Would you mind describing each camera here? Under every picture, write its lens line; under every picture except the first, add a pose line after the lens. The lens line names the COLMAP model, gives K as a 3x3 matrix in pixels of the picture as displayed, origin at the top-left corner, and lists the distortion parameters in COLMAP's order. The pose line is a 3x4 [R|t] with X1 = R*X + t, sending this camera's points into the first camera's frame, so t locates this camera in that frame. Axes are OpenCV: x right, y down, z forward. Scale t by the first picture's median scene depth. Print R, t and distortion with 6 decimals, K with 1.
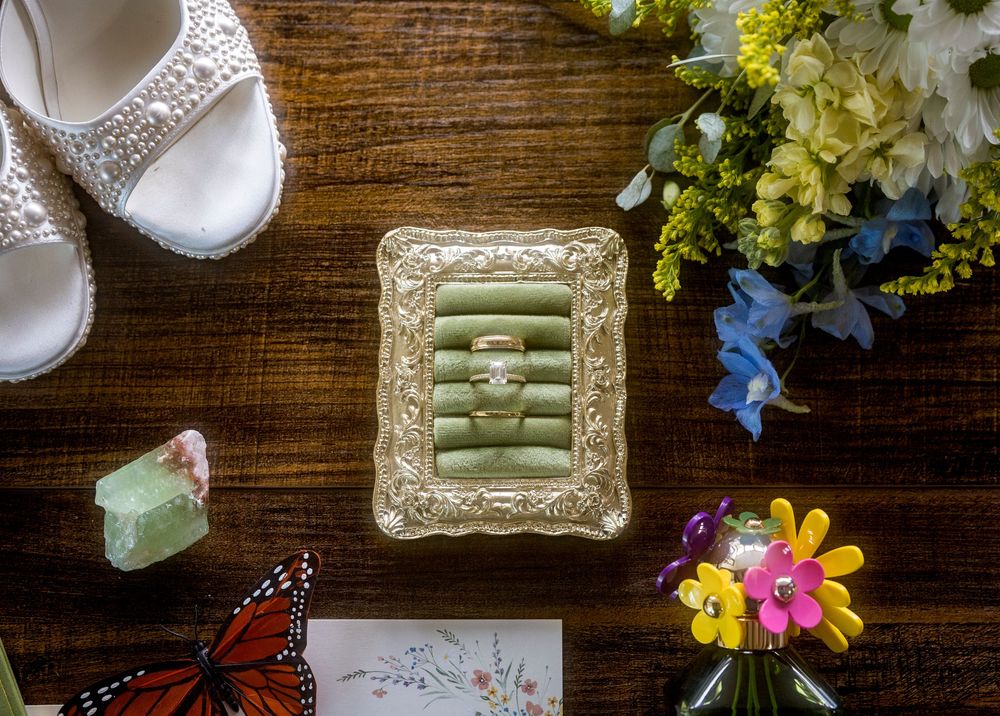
lens RADIAL K [[1909.6, 0, 500.0], [0, 1909.6, 358.0], [0, 0, 1]] dist [-0.005095, -0.097050]
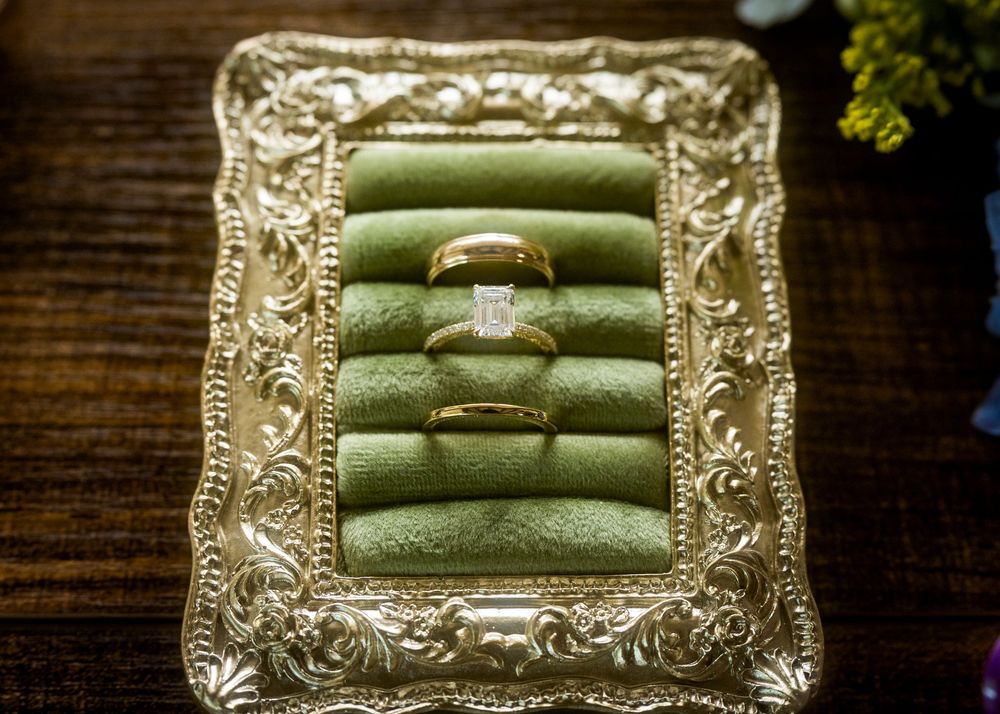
lens RADIAL K [[1909.6, 0, 500.0], [0, 1909.6, 357.0], [0, 0, 1]] dist [-0.005095, -0.097050]
pose [[0.999155, 0.004570, 0.040839, -0.016404], [0.006567, 0.963270, -0.268455, 0.126673], [-0.040566, 0.268496, 0.962426, 0.593146]]
